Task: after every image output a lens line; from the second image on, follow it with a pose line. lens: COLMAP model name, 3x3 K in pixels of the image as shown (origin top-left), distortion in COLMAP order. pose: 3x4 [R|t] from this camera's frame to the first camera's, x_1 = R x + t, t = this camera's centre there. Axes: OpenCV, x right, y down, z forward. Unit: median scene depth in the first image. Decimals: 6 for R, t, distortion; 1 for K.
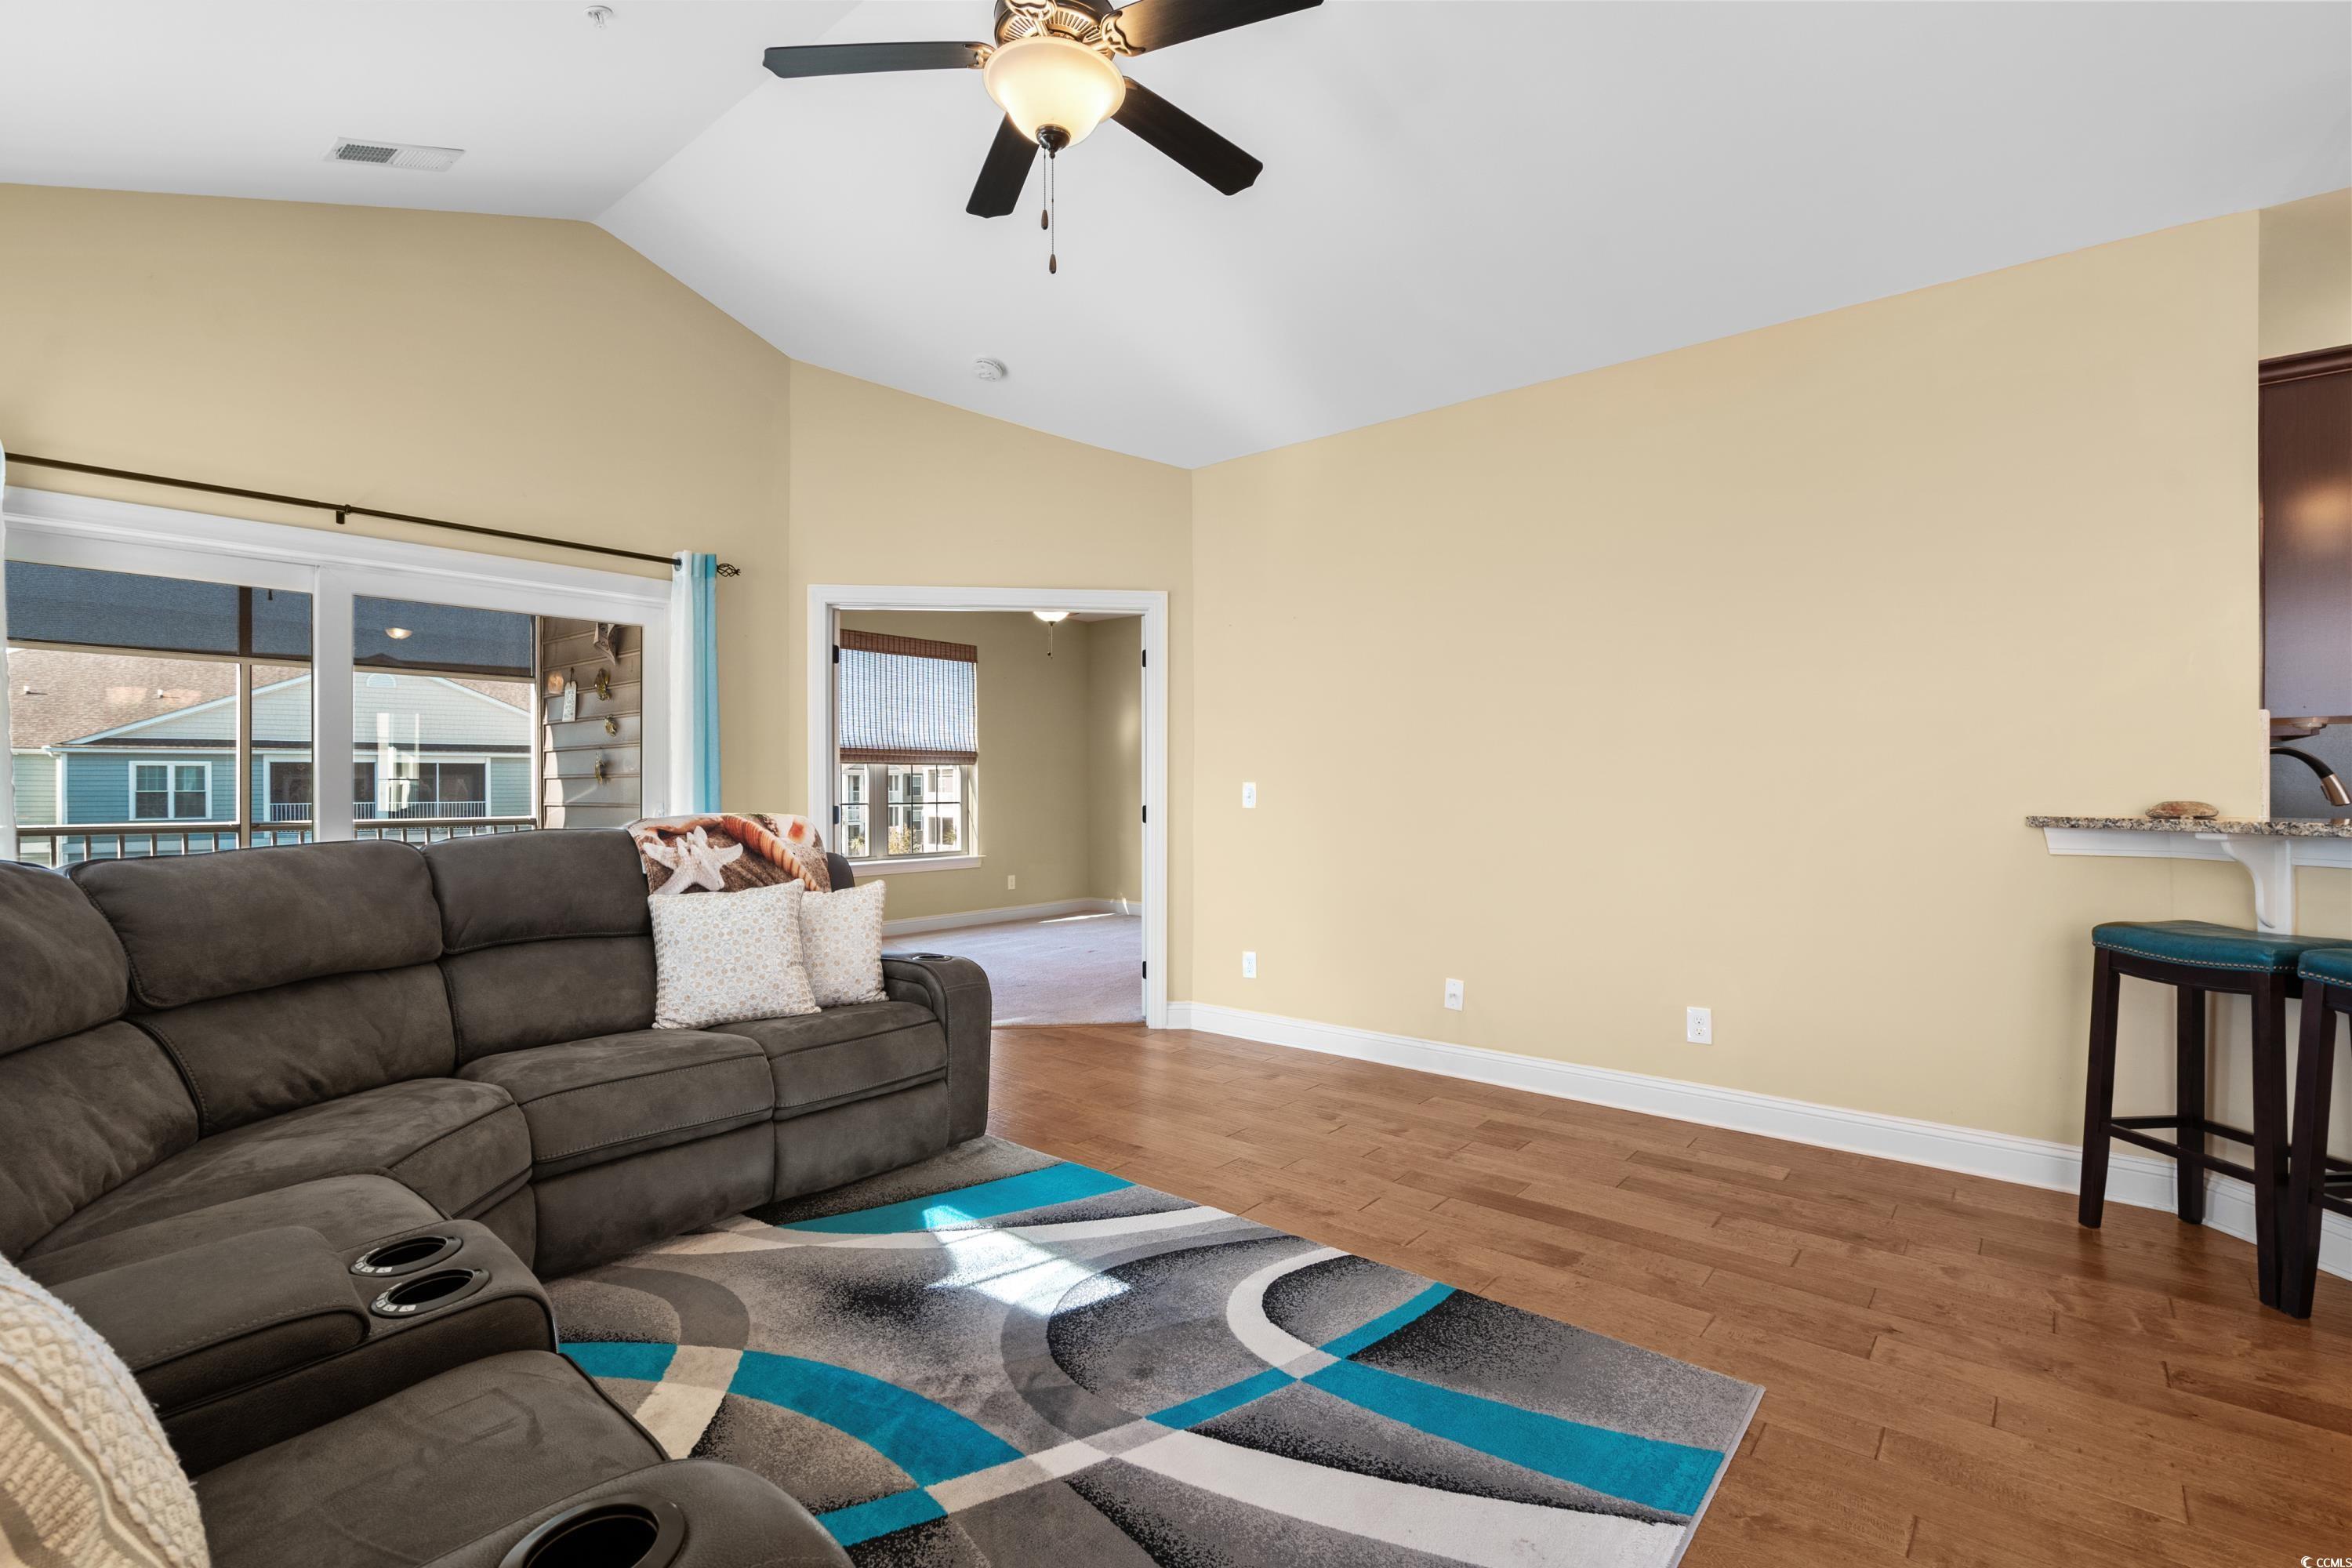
lens RADIAL K [[1096.7, 0, 1177.8], [0, 1096.7, 787.4], [0, 0, 1]] dist [-0.002661, 0.000217]
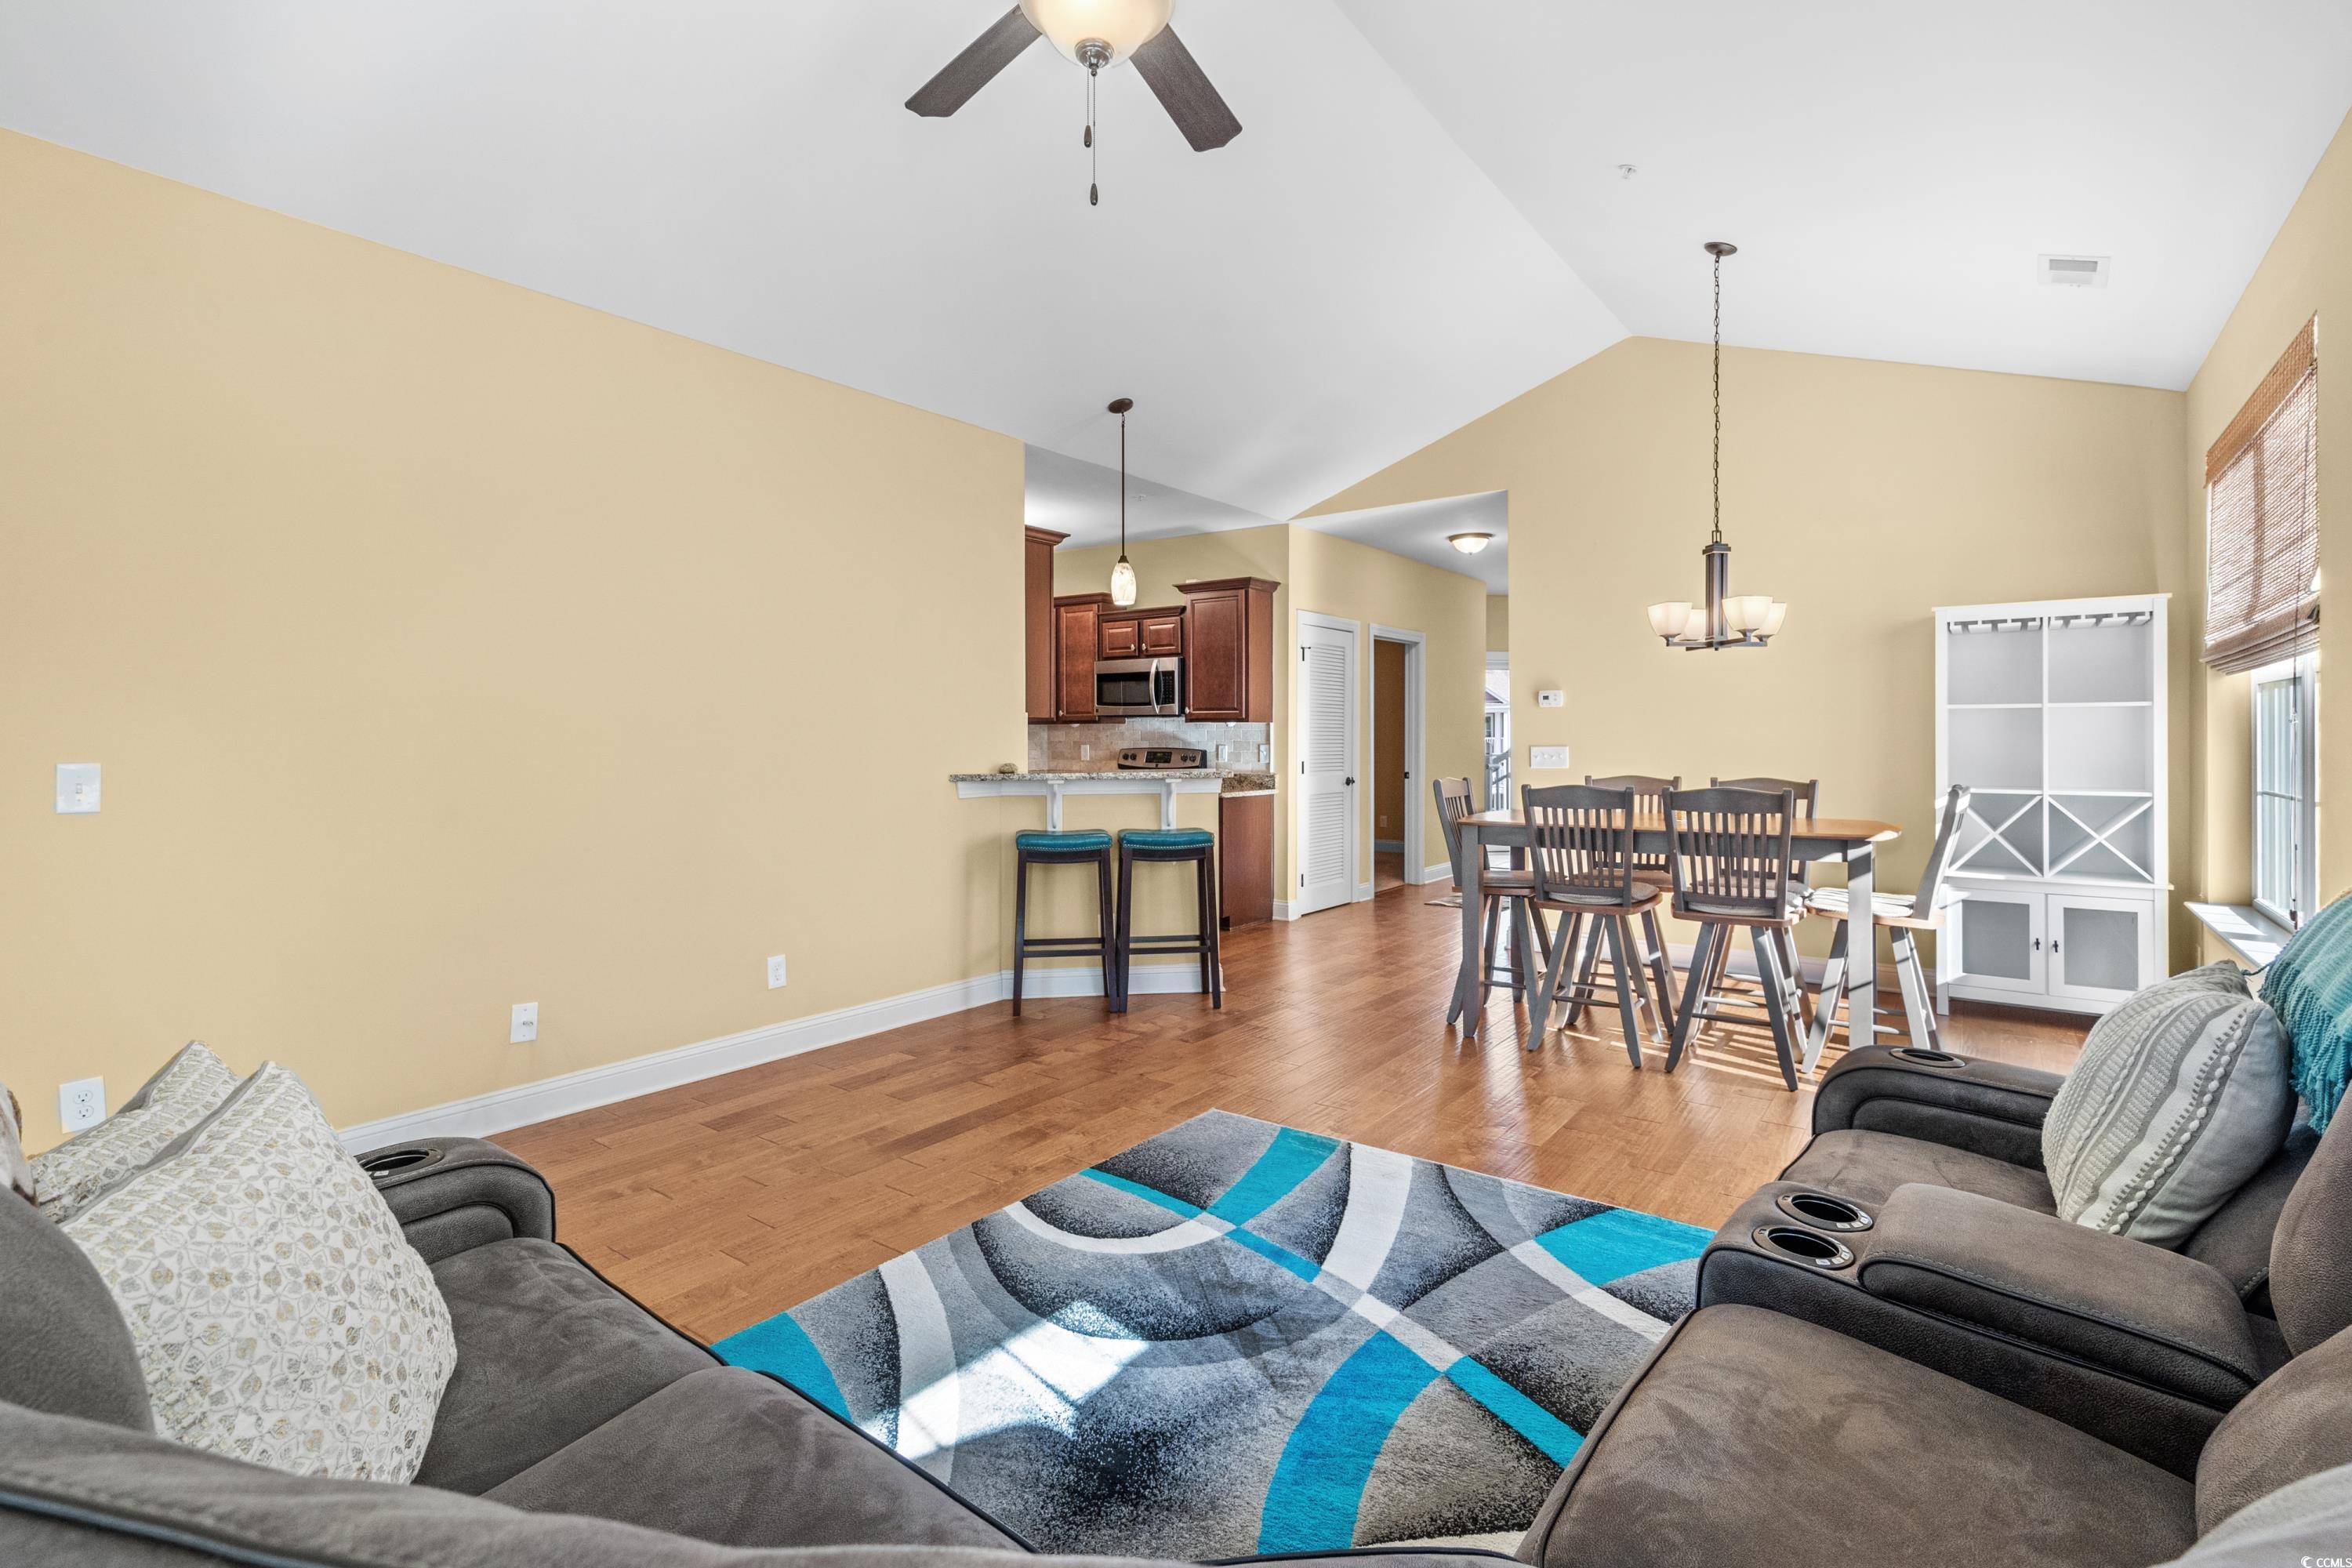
lens RADIAL K [[1096.7, 0, 1191.2], [0, 1096.7, 731.3], [0, 0, 1]] dist [-0.002661, 0.000217]
pose [[-0.076903, 0.004608, 0.997028, -0.904594], [0.001425, 0.999989, -0.004512, -0.031651], [-0.997038, 0.001073, -0.076909, 0.882922]]
